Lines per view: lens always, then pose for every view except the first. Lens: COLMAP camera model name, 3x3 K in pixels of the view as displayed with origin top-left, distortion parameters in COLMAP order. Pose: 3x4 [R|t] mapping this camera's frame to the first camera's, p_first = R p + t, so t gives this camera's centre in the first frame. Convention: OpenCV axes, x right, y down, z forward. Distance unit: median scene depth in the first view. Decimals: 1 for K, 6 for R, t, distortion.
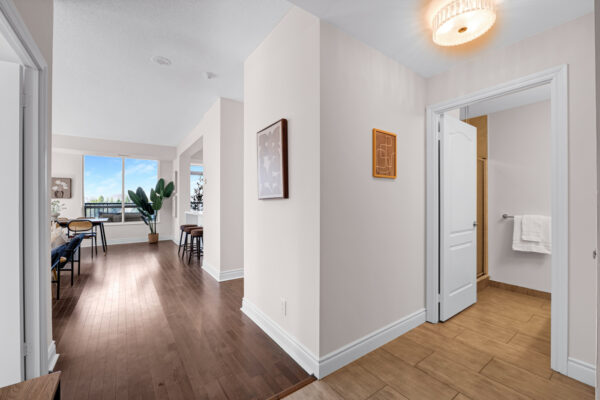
lens RADIAL K [[246.4, 0, 299.3], [0, 246.4, 201.7], [0, 0, 1]] dist [-0.012664, 0.001408]
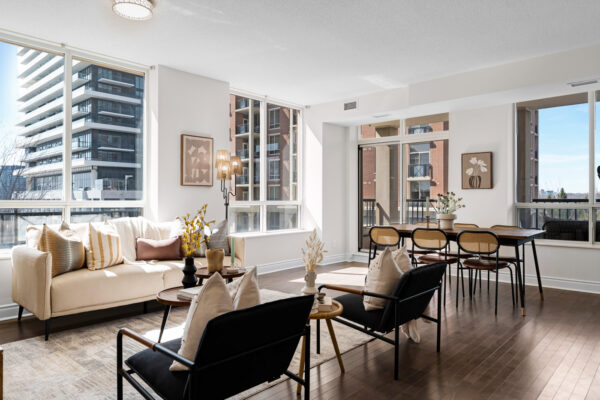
lens RADIAL K [[413.1, 0, 297.6], [0, 413.1, 197.9], [0, 0, 1]] dist [-0.000448, 0.000754]
pose [[0.220158, 0.001457, -0.975463, -0.121925], [0.009614, 0.999947, 0.003663, -0.000426], [0.975417, -0.010184, 0.220133, 0.337013]]
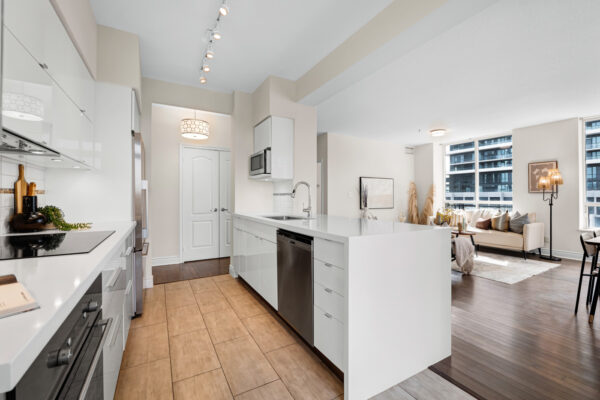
lens RADIAL K [[246.4, 0, 295.8], [0, 246.4, 197.0], [0, 0, 1]] dist [-0.012664, 0.001408]
pose [[-0.996371, -0.000362, 0.085114, -0.242474], [-0.001438, 0.999920, -0.012585, 0.000866], [-0.085103, -0.012662, -0.996292, 1.124130]]
